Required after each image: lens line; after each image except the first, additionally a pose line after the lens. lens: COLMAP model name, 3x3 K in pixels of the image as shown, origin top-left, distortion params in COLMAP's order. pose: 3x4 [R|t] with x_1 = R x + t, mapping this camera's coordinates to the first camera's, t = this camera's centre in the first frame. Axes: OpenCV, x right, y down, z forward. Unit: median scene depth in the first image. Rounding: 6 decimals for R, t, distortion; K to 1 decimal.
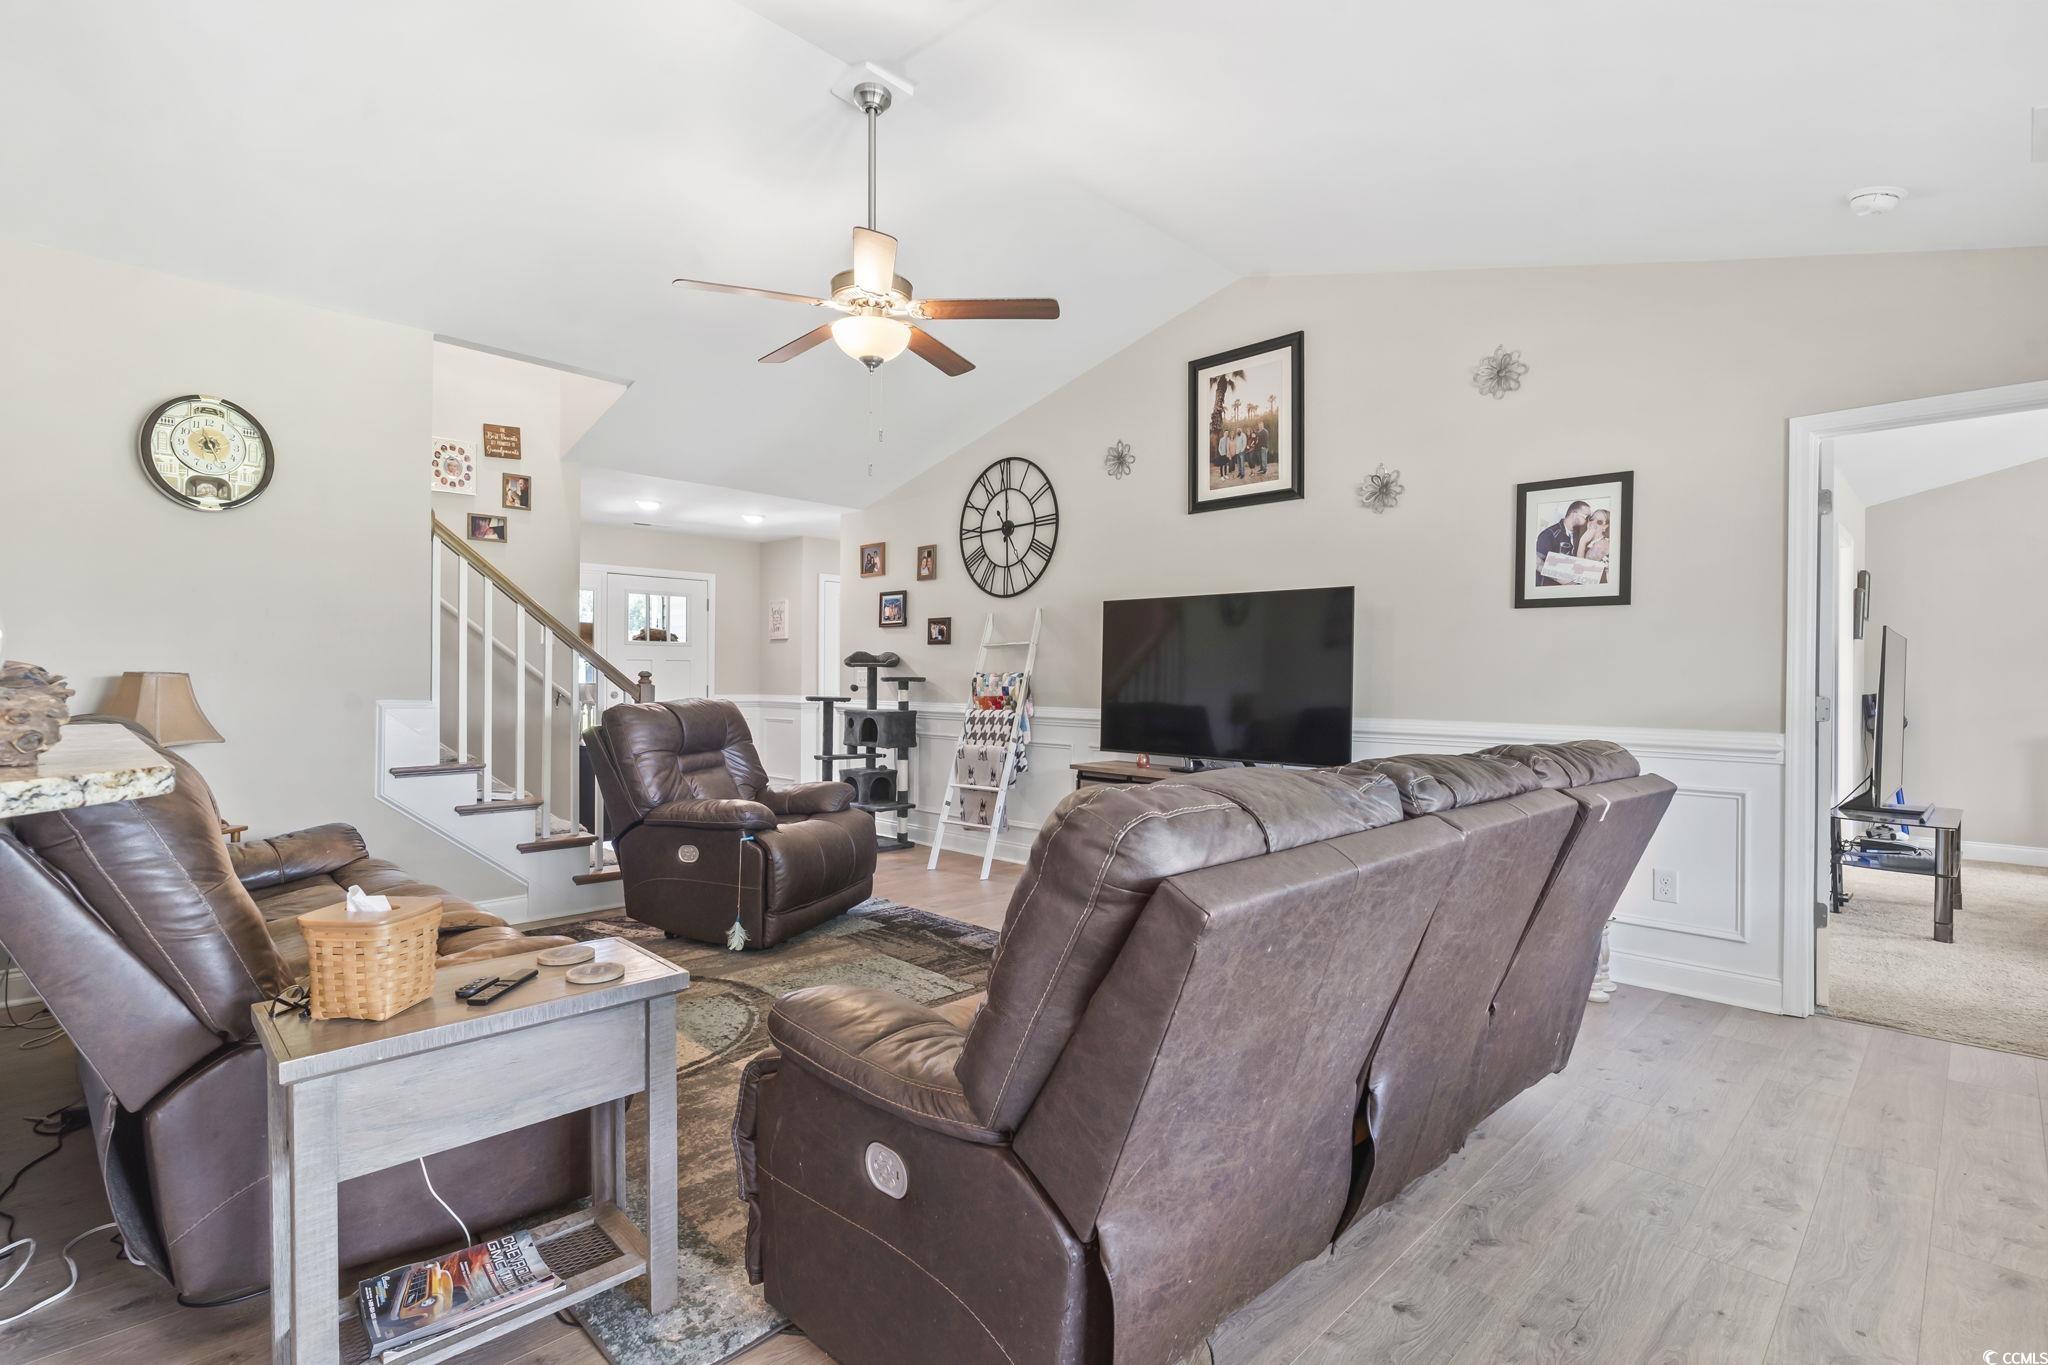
lens RADIAL K [[972.4, 0, 1020.5], [0, 972.4, 682.9], [0, 0, 1]] dist [0.000522, -0.000395]
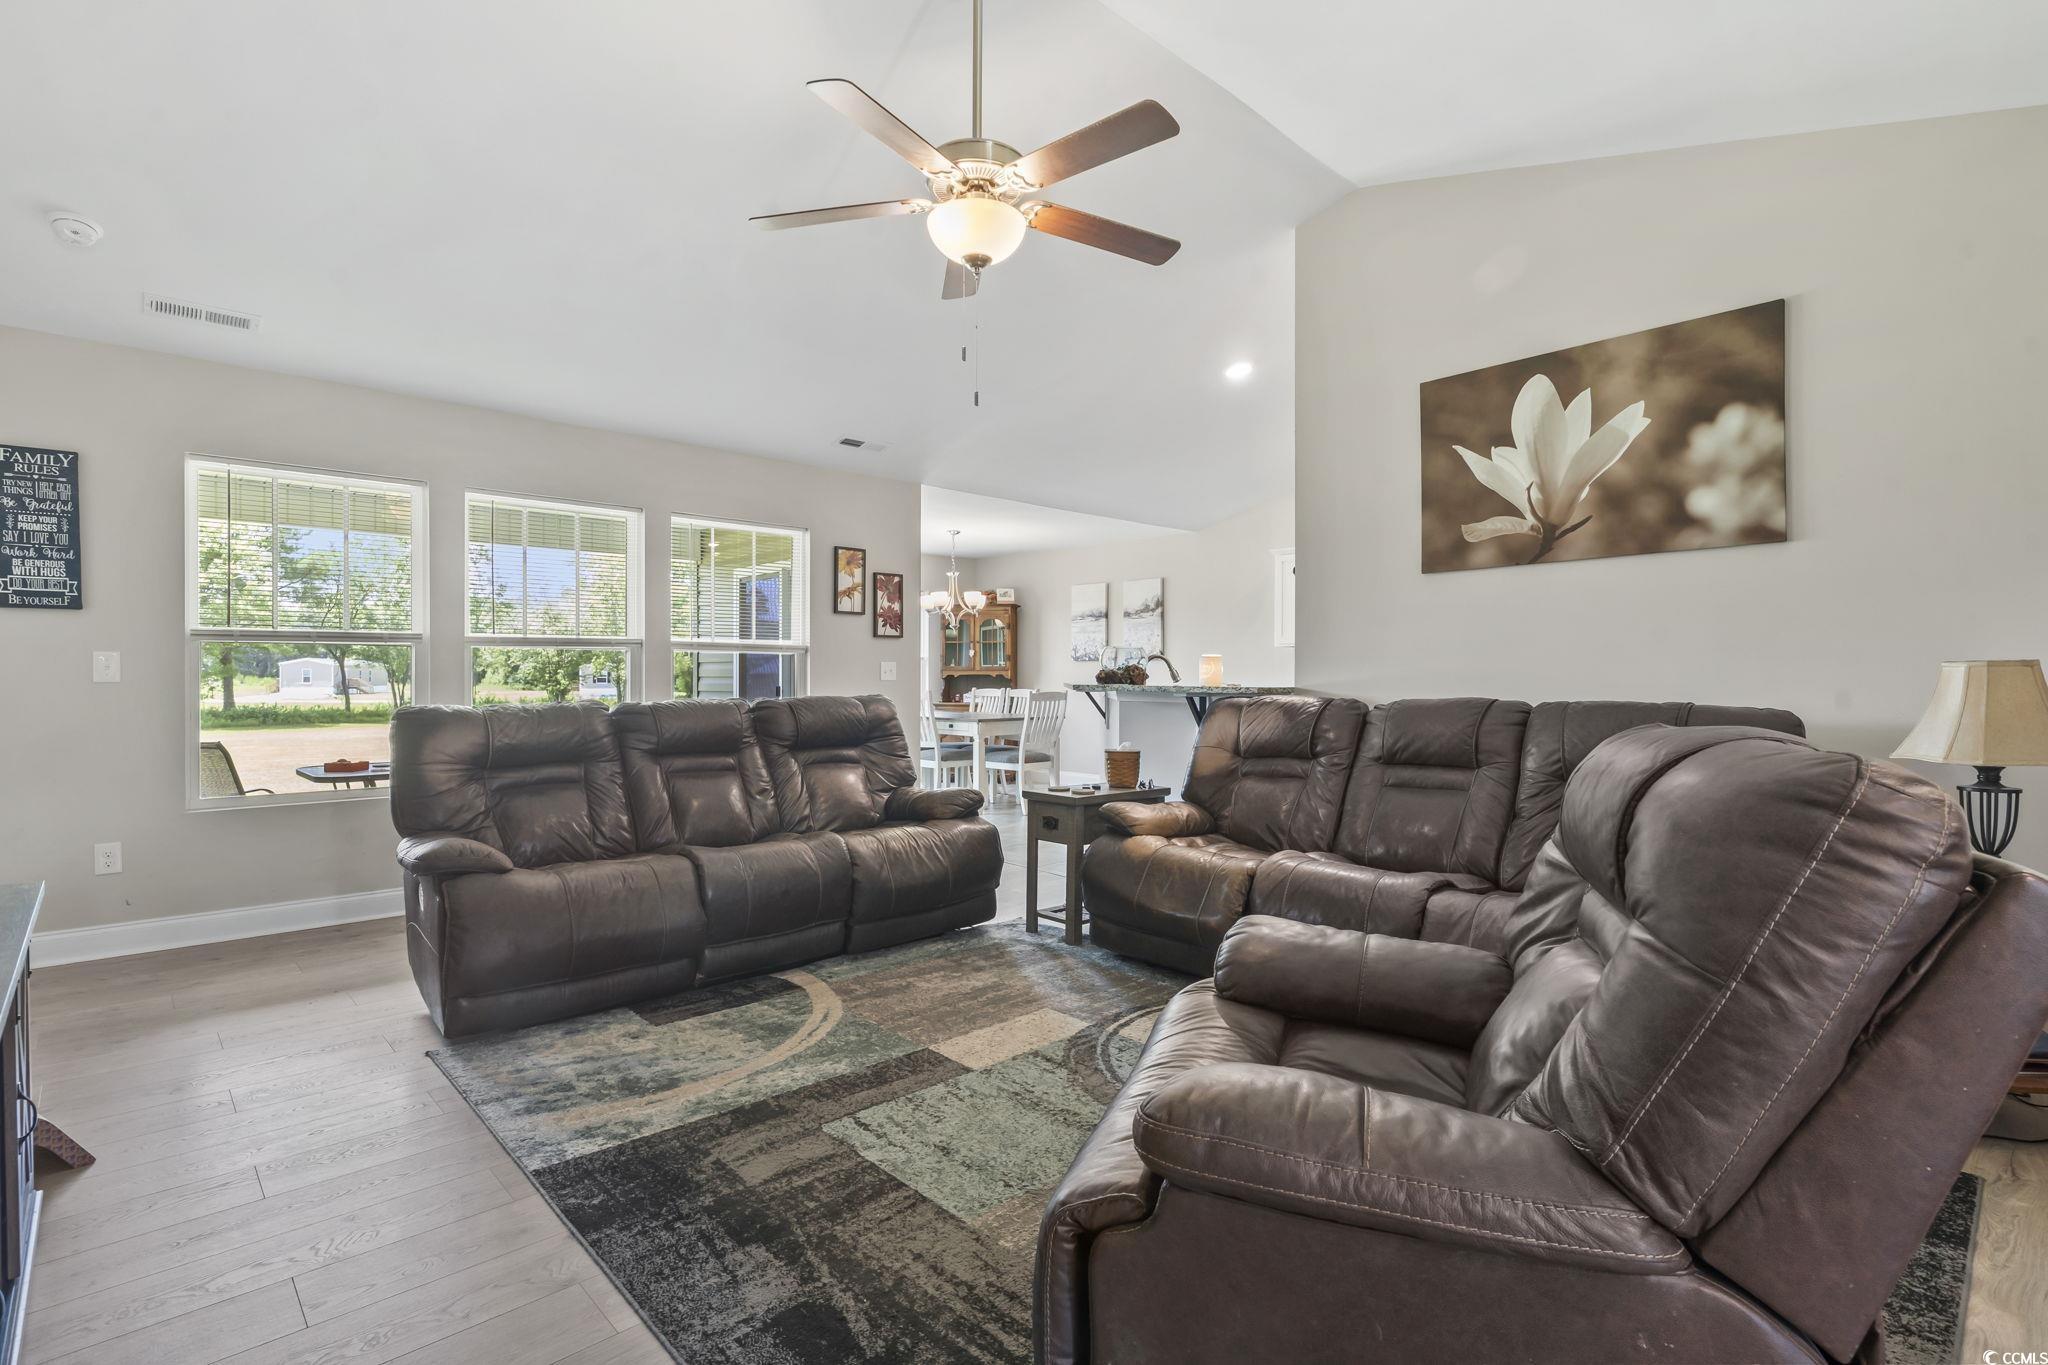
lens RADIAL K [[972.4, 0, 1020.5], [0, 972.4, 682.9], [0, 0, 1]] dist [0.000522, -0.000395]
pose [[-0.999522, -0.009006, 0.029564, -0.145896], [-0.008581, 0.999859, 0.014464, 0.000963], [-0.029690, 0.014203, -0.999458, 1.212561]]
